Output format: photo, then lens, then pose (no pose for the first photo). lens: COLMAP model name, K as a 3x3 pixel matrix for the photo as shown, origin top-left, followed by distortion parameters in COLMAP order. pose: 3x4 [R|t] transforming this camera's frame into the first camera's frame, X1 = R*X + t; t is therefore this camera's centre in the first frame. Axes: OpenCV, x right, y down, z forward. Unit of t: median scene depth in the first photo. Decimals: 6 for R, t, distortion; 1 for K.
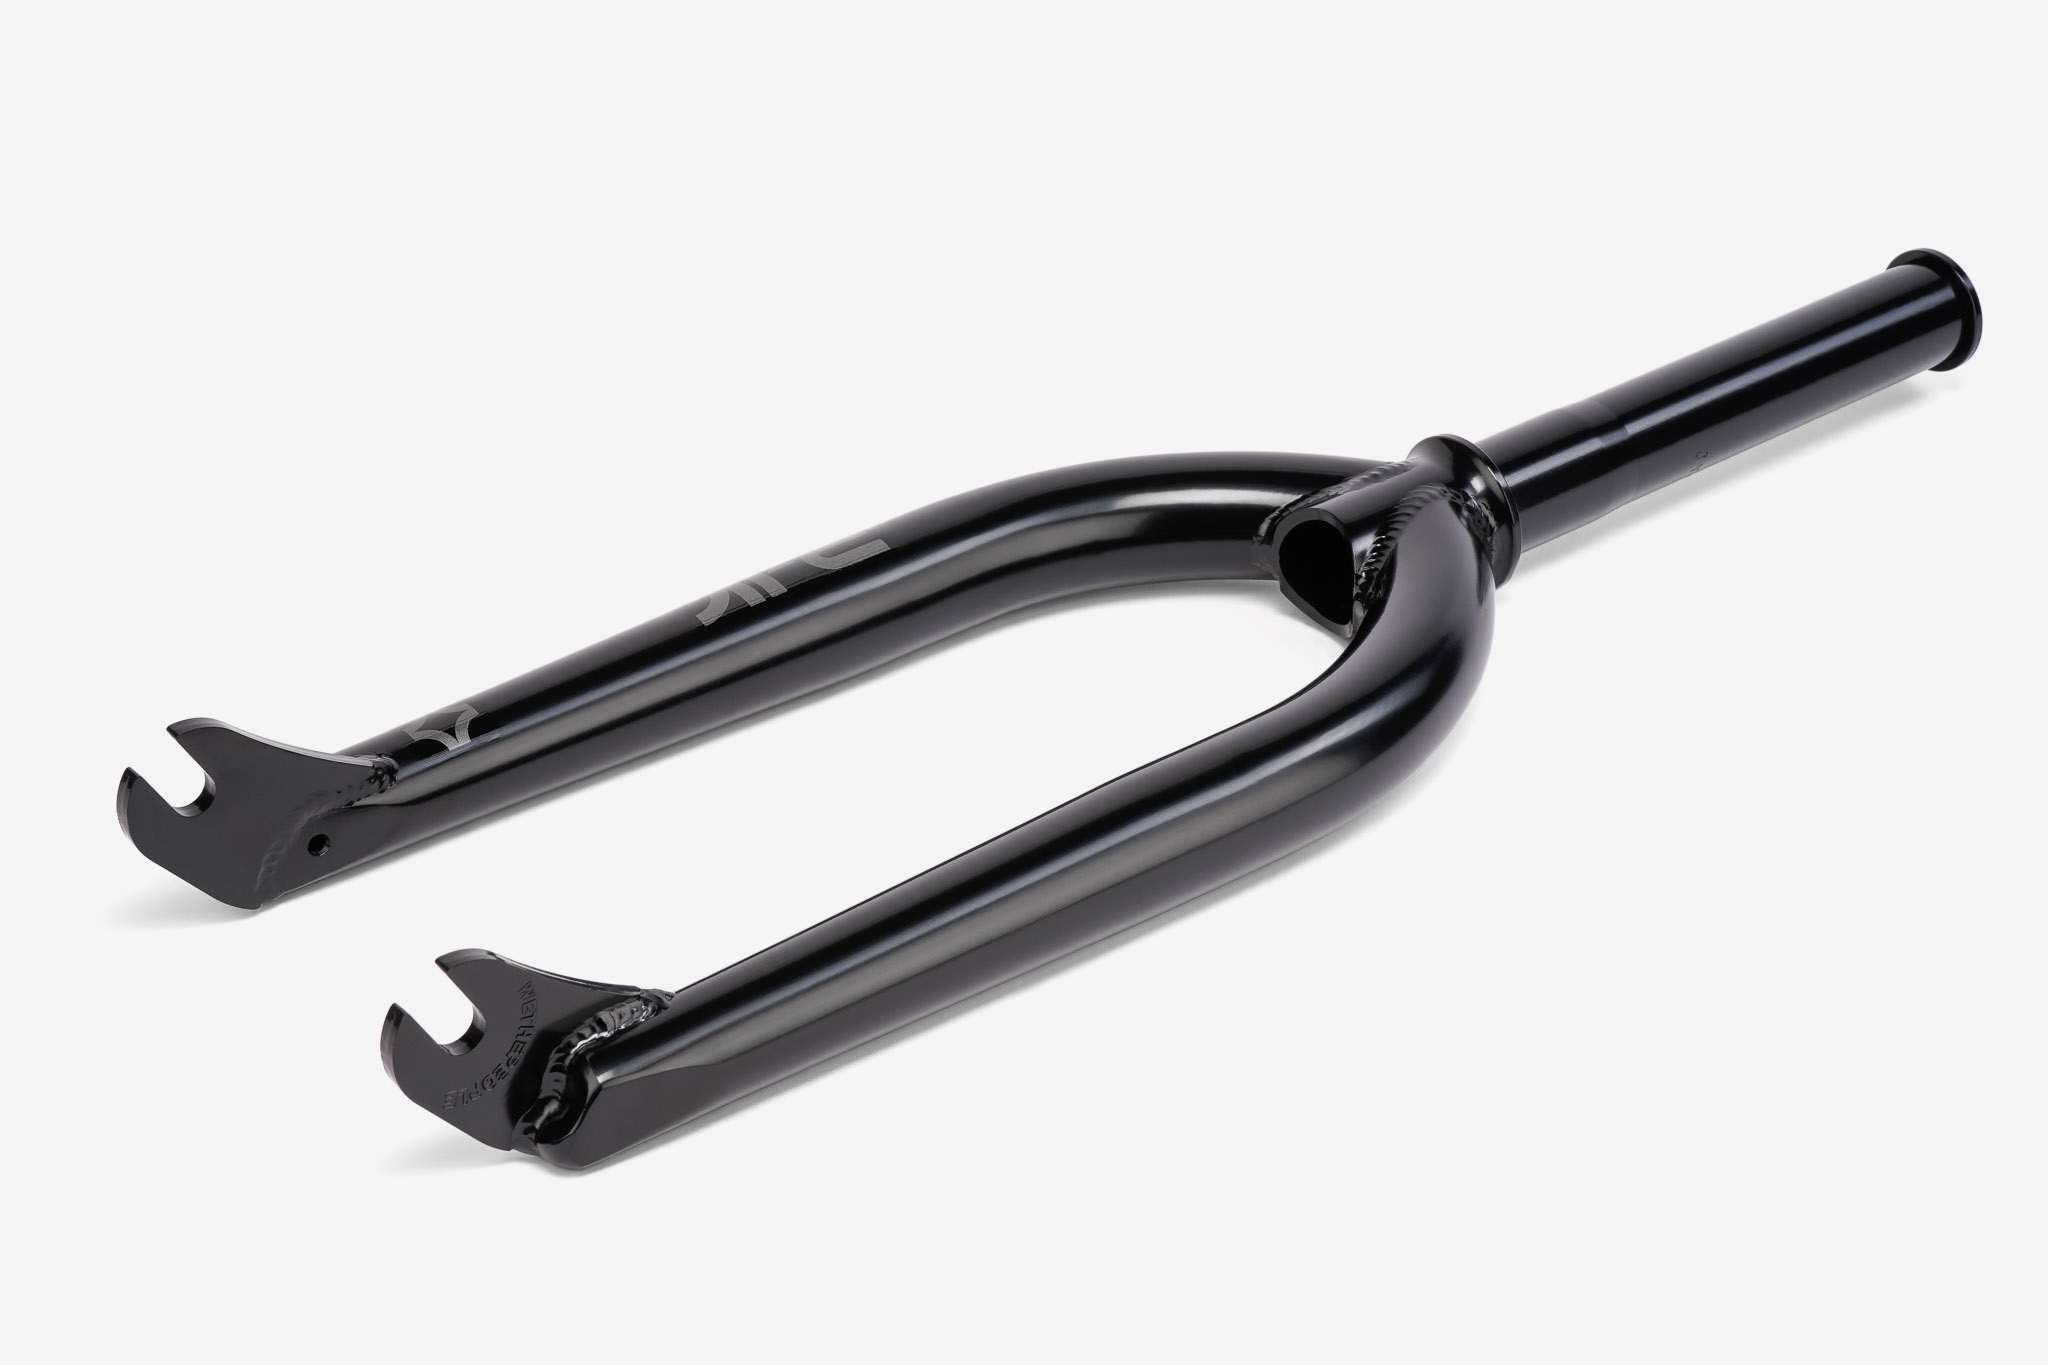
lens RADIAL K [[4203.5, 0, 1024.0], [0, 4203.5, 682.5], [0, 0, 1]] dist [-0.013452, -0.049888]
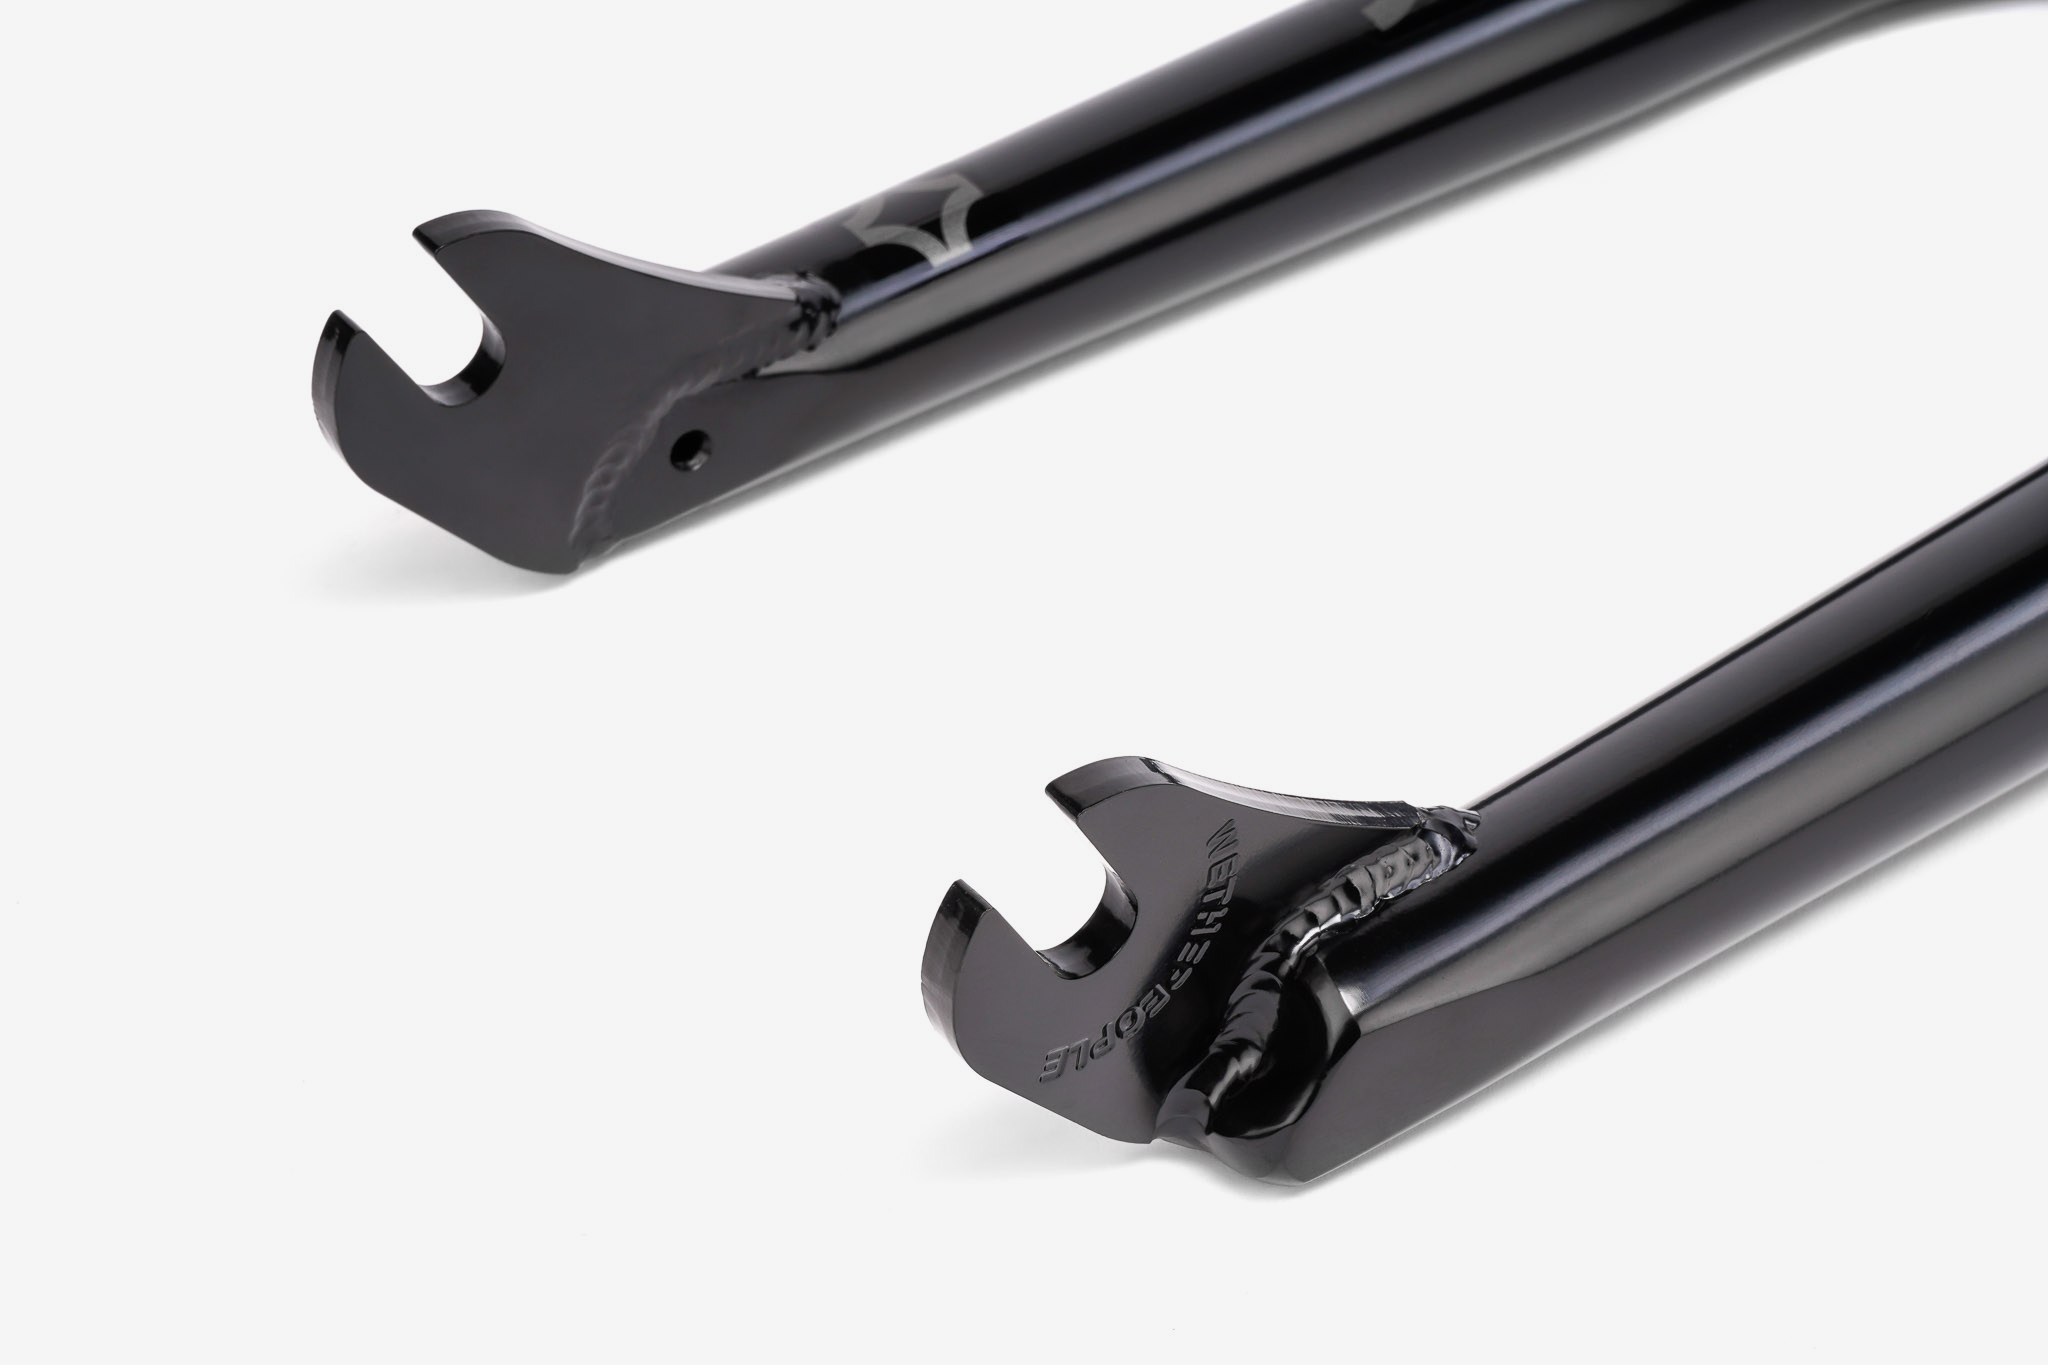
lens RADIAL K [[3918.2, 0, 1024.0], [0, 3918.2, 682.5], [0, 0, 1]] dist [-0.226894, -0.036889]
pose [[0.999645, 0.019523, 0.018135, -0.135938], [-0.022342, 0.984990, 0.171161, -0.016207], [-0.014521, -0.171505, 0.985076, 0.526401]]
